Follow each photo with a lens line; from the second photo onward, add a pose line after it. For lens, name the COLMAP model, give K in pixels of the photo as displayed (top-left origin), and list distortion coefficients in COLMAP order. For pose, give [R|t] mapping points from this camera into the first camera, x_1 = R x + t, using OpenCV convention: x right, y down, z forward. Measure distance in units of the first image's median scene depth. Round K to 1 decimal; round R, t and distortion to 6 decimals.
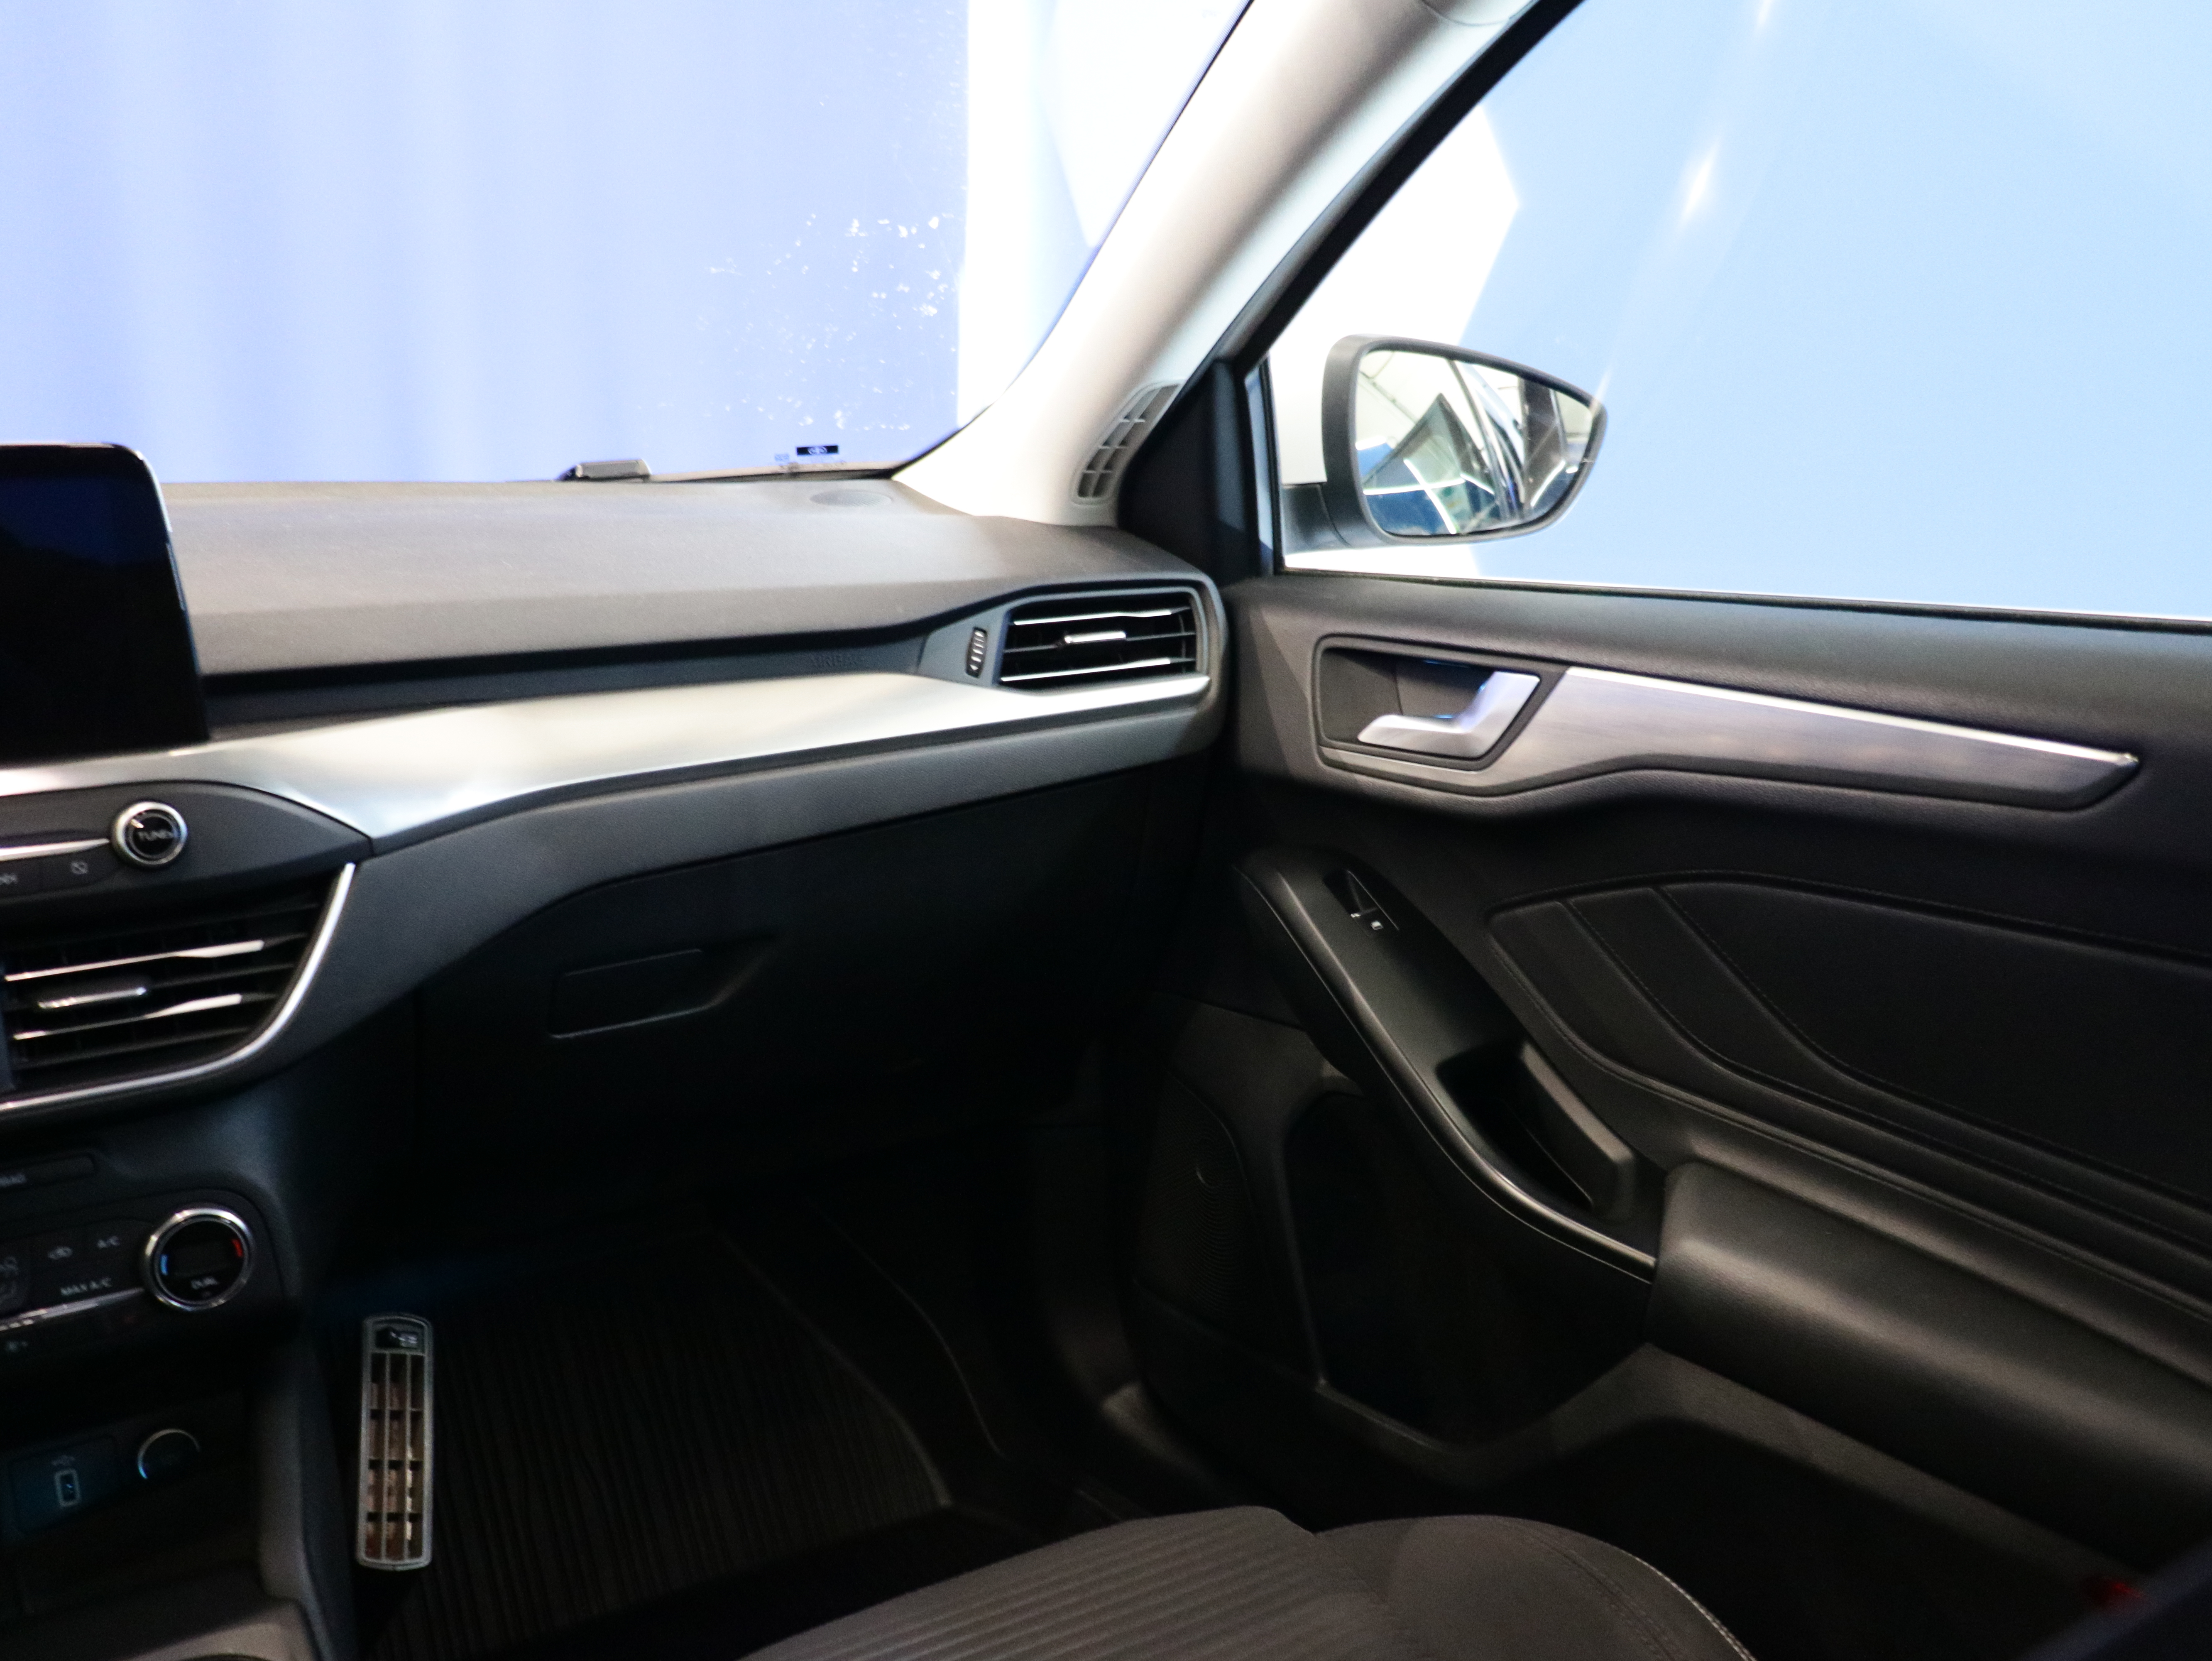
lens RADIAL K [[1982.8, 0, 1107.5], [0, 1982.8, 853.9], [0, 0, 1]] dist [-0.034258, 0.036108]
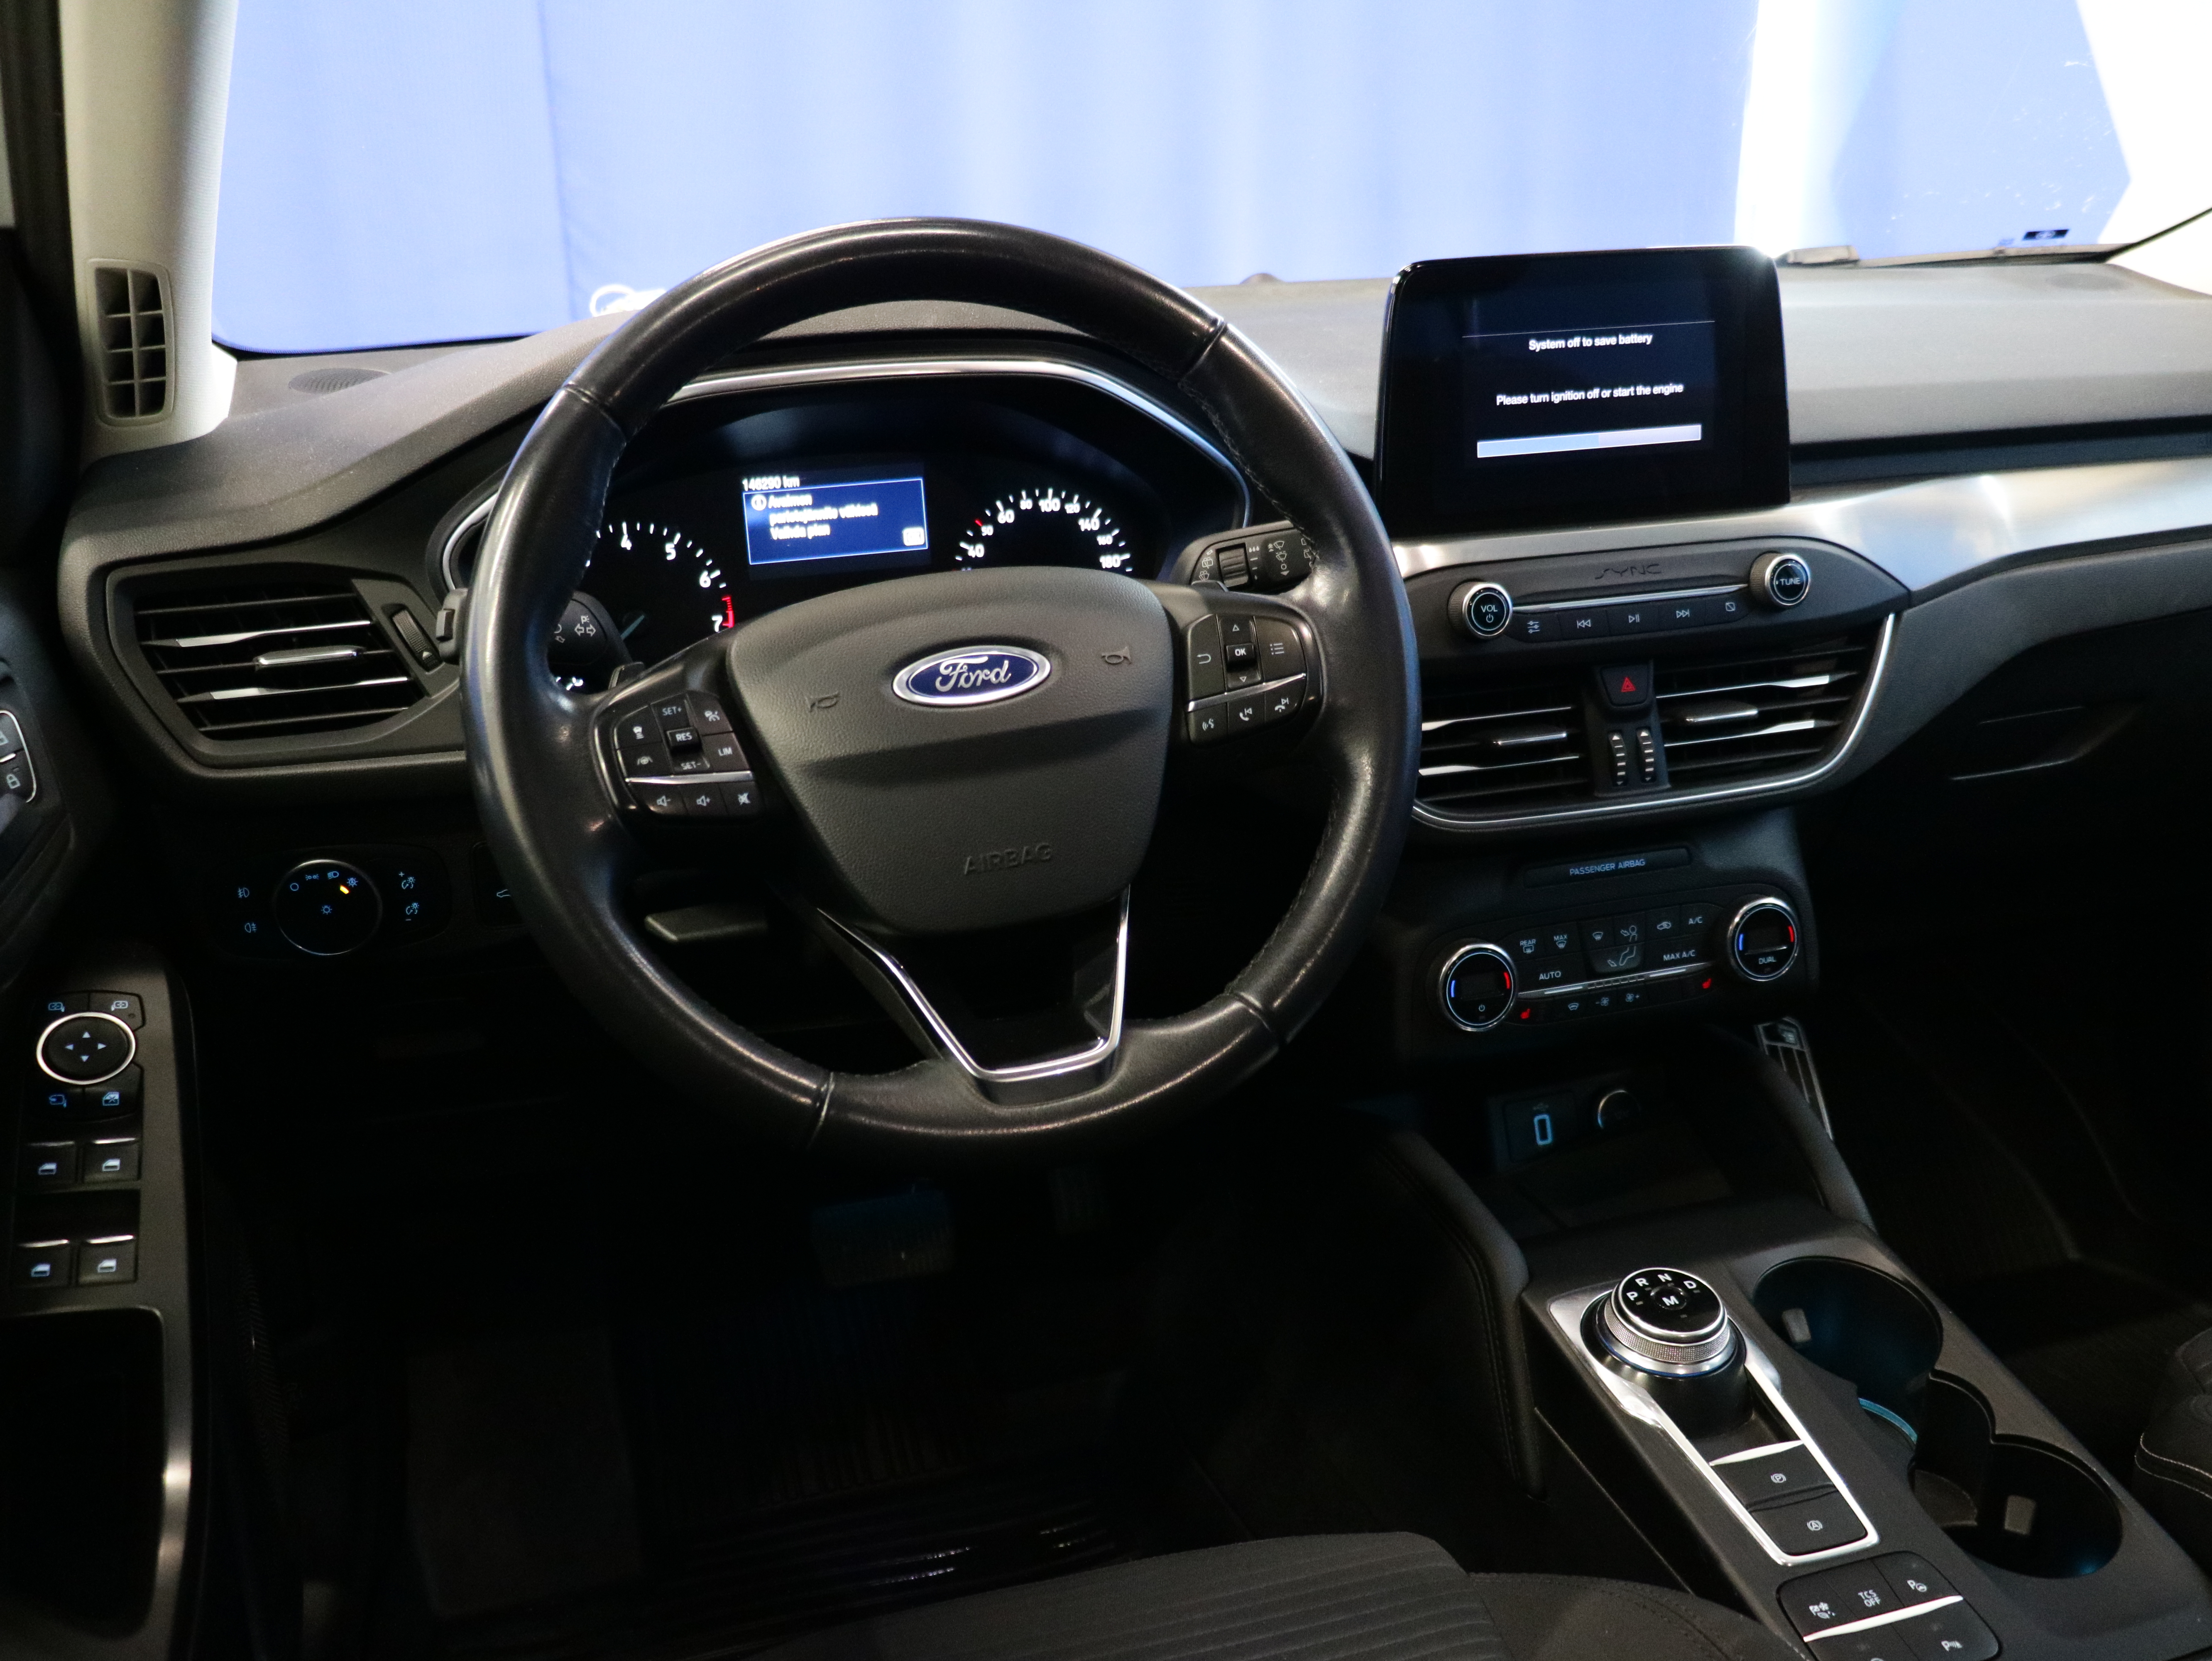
lens RADIAL K [[2108.6, 0, 1112.2], [0, 2108.6, 830.5], [0, 0, 1]] dist [-0.008949, 0.000000]
pose [[0.964128, 0.057578, -0.259117, -0.444516], [-0.035807, 0.995479, 0.087971, 0.035497], [0.263010, -0.075537, 0.961831, -0.283478]]
